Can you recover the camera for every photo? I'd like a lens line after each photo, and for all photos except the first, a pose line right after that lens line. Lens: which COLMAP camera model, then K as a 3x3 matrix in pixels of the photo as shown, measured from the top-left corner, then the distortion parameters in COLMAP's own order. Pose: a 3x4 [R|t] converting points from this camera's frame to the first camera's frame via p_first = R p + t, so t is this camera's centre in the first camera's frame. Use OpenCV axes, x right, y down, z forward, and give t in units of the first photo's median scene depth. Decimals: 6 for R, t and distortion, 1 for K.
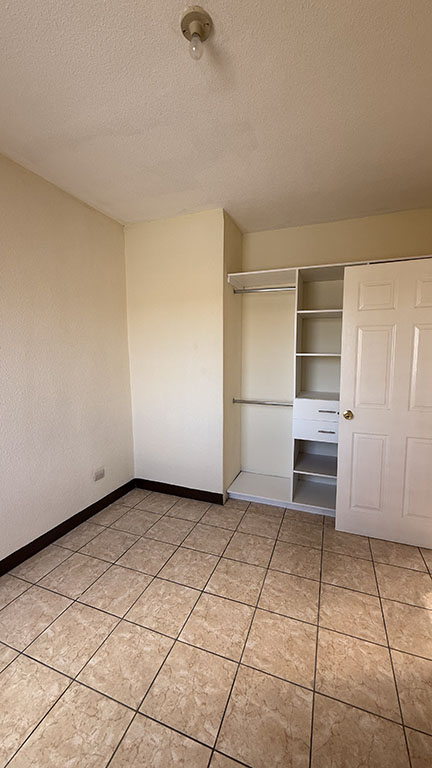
lens RADIAL K [[306.4, 0, 215.1], [0, 306.4, 382.9], [0, 0, 1]] dist [-0.000239, 0.000210]
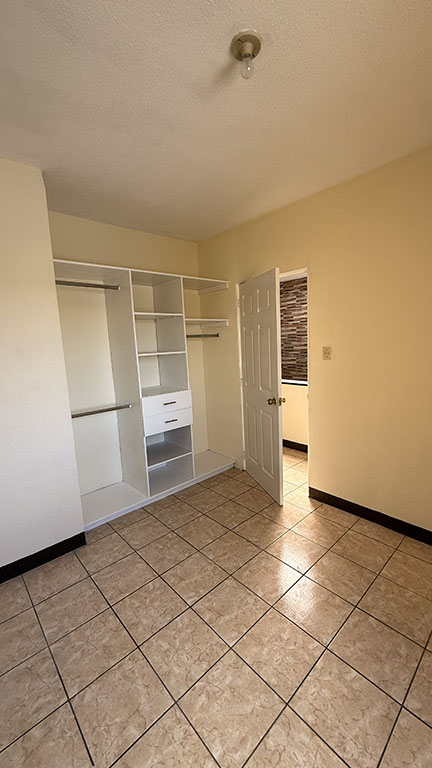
lens RADIAL K [[306.4, 0, 216.4], [0, 306.4, 383.1], [0, 0, 1]] dist [-0.000239, 0.000210]
pose [[0.443649, -0.147902, 0.883912, -0.757202], [0.137502, 0.985844, 0.095944, -0.088964], [-0.885590, 0.078974, 0.457705, 0.441497]]
